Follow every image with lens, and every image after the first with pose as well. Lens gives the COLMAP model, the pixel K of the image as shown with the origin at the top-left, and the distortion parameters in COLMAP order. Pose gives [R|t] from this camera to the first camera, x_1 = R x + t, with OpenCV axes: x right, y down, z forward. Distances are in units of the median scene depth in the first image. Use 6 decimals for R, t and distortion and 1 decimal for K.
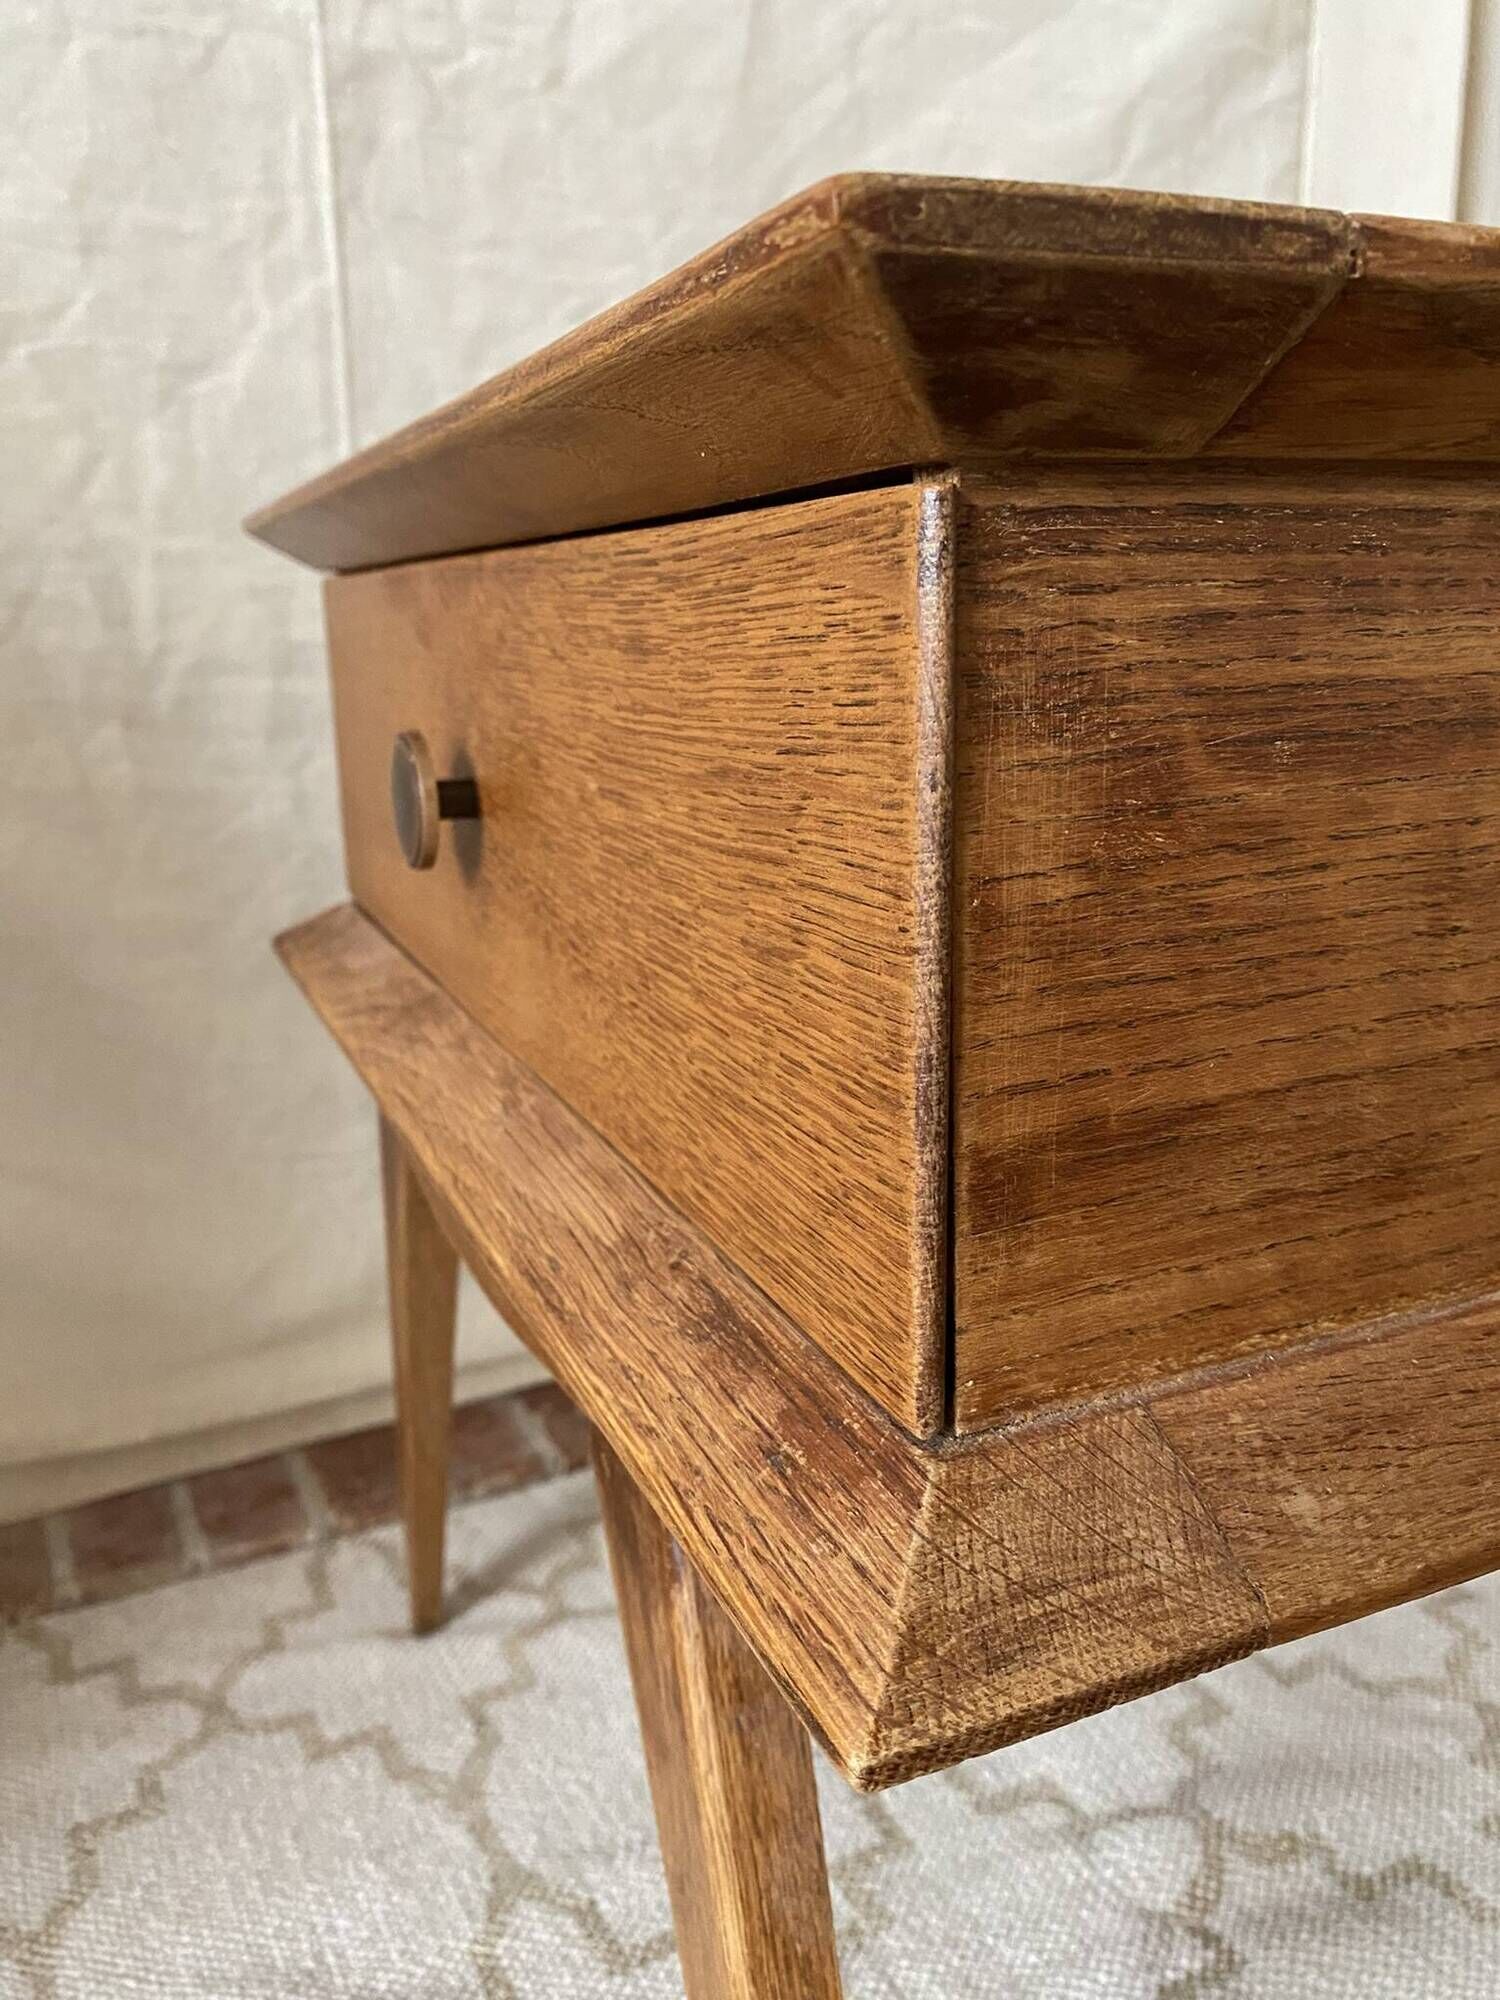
lens RADIAL K [[1542.7, 0, 734.8], [0, 1542.7, 998.3], [0, 0, 1]] dist [-0.016067, 0.007941]
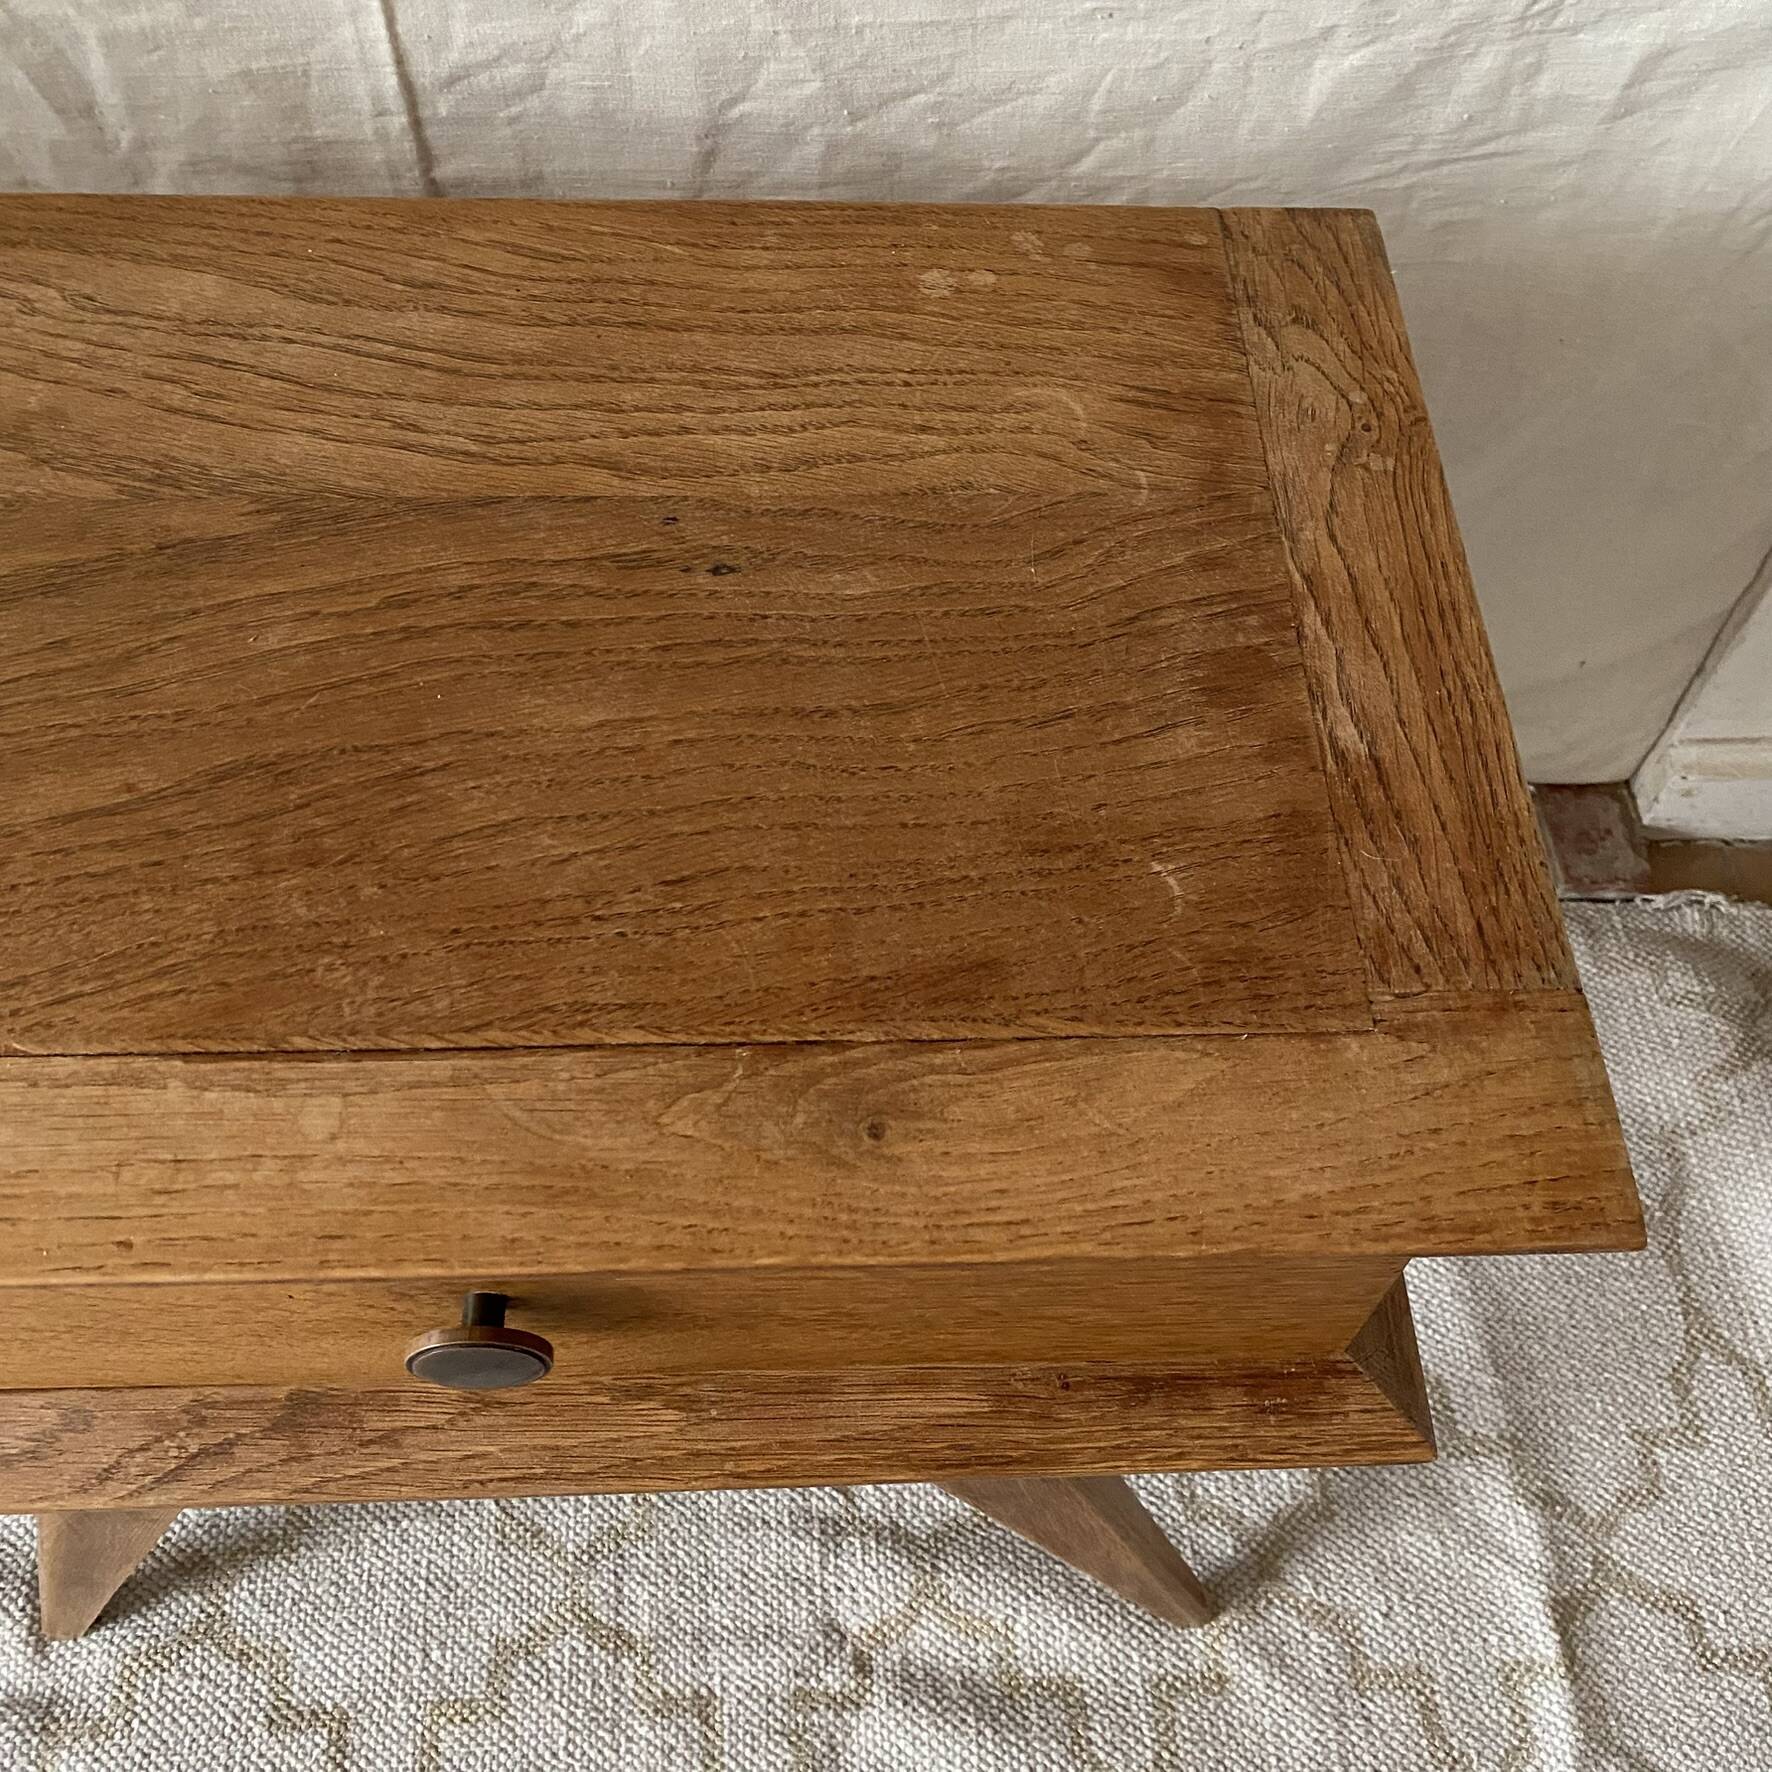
lens RADIAL K [[1818.0, 0, 913.8], [0, 1818.0, 906.3], [0, 0, 1]] dist [0.007990, 0.000000]
pose [[0.907434, 0.384691, -0.169045, 0.285323], [-0.157811, 0.684858, 0.711383, -0.696355], [0.389434, -0.618856, 0.682172, 0.307690]]
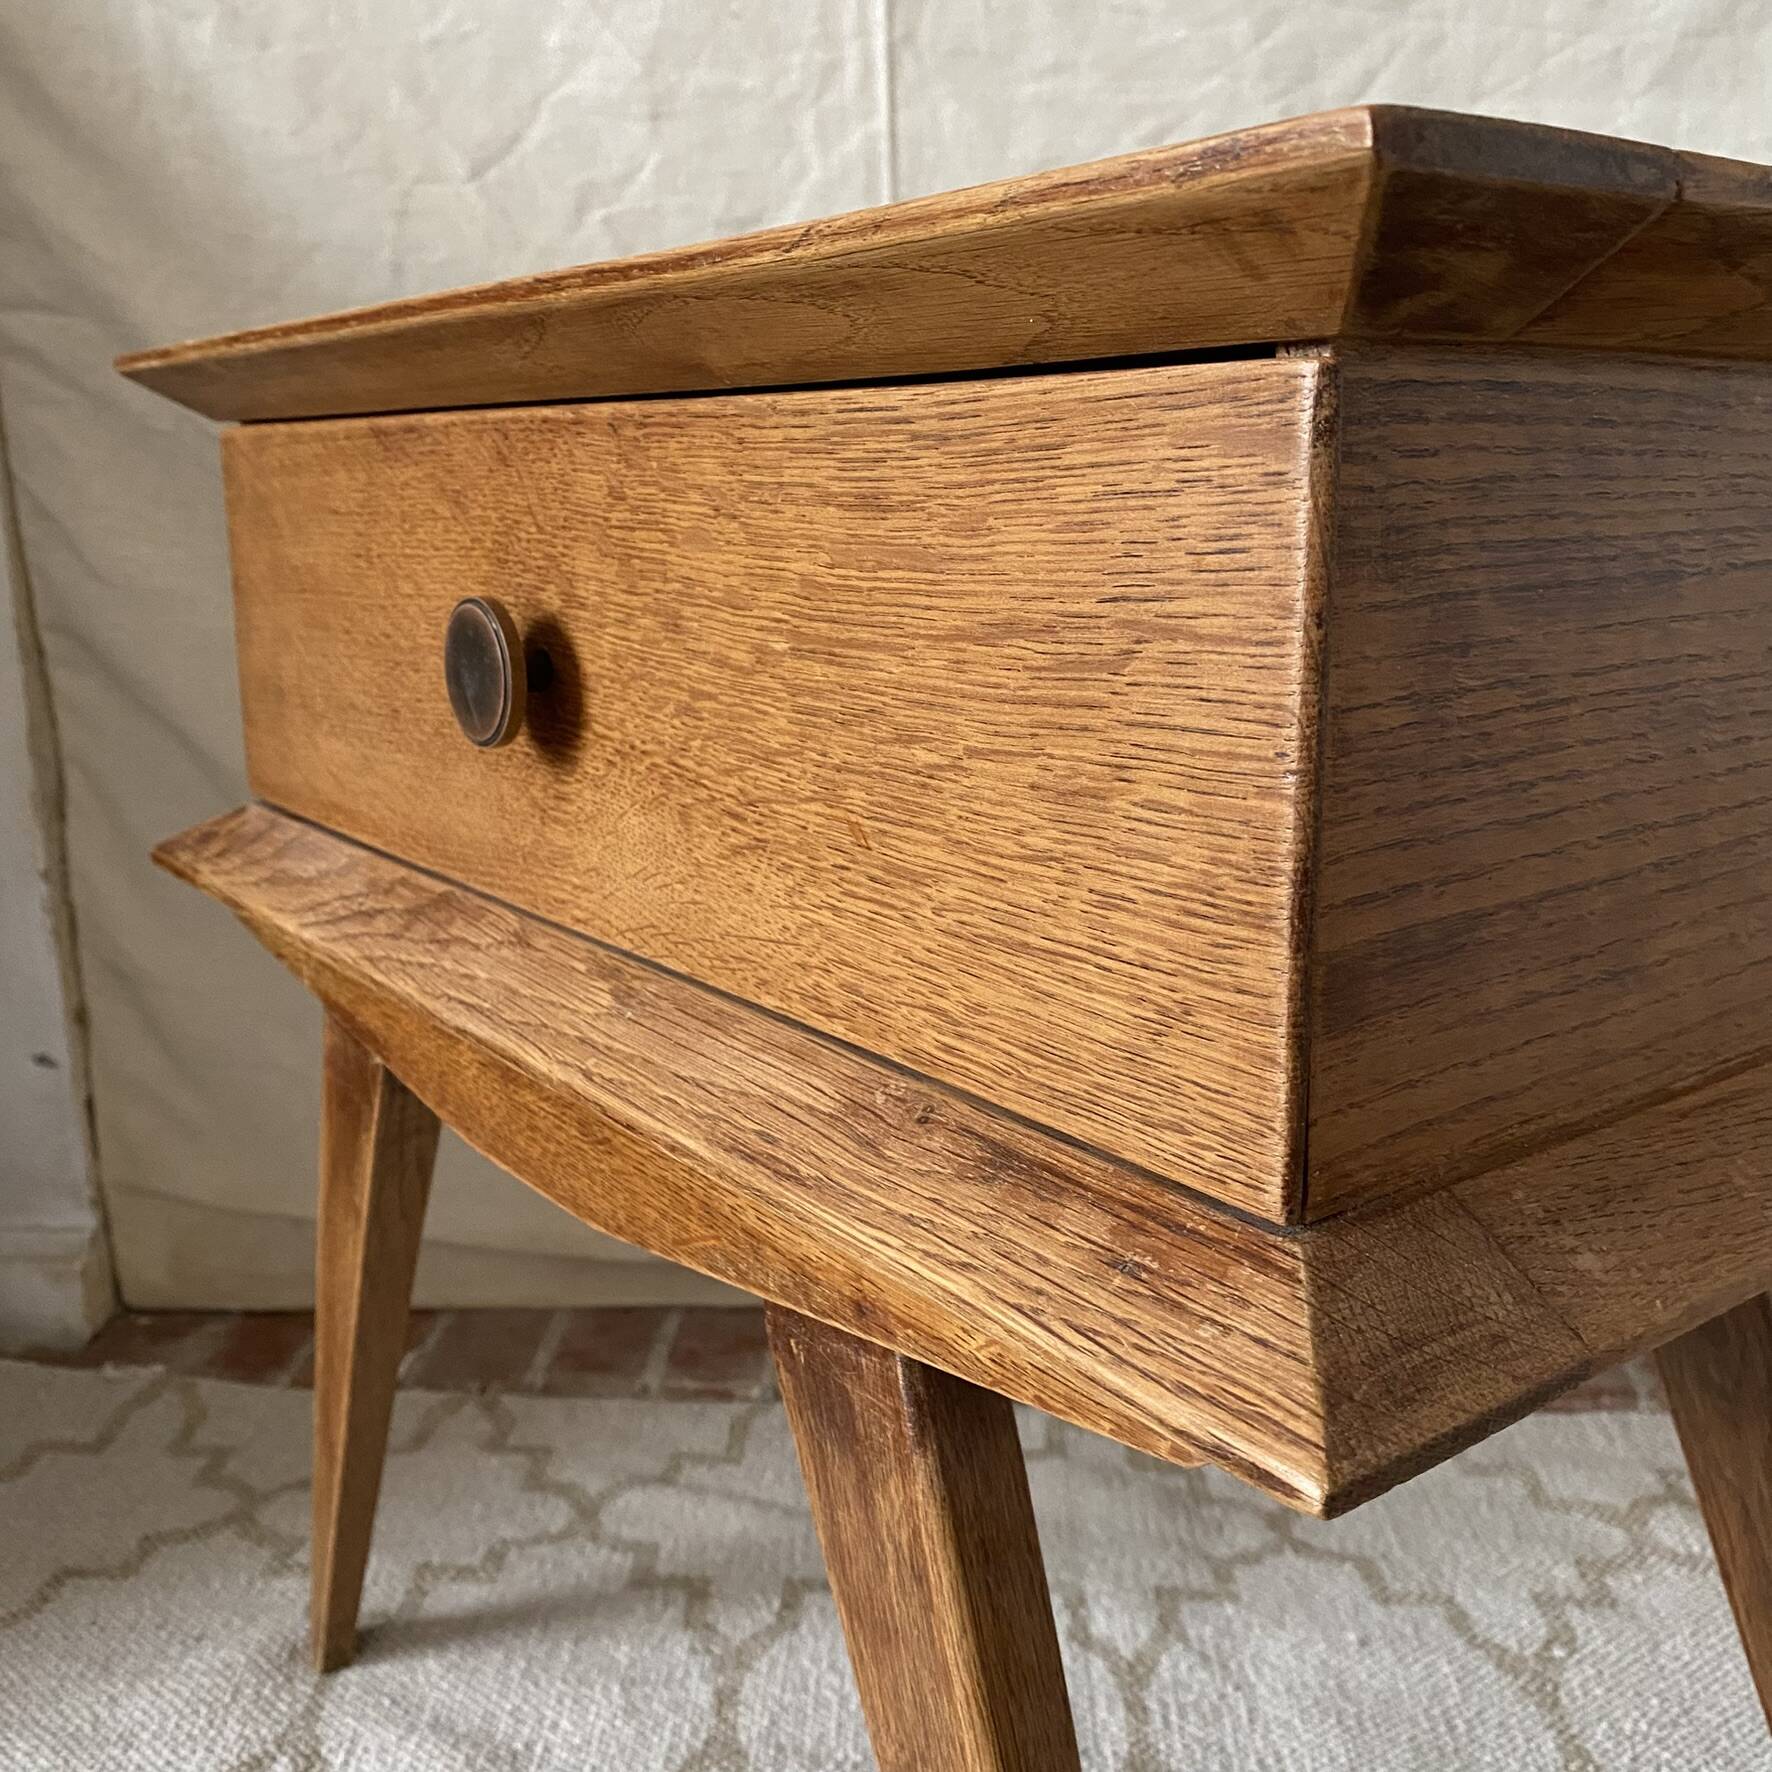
lens RADIAL K [[1818.0, 0, 895.7], [0, 1818.0, 881.9], [0, 0, 1]] dist [0.007990, 0.000000]
pose [[0.865970, 0.125238, -0.484160, 0.376768], [-0.129181, 0.991297, 0.025365, -0.018662], [0.483123, 0.040579, 0.874612, 0.006150]]
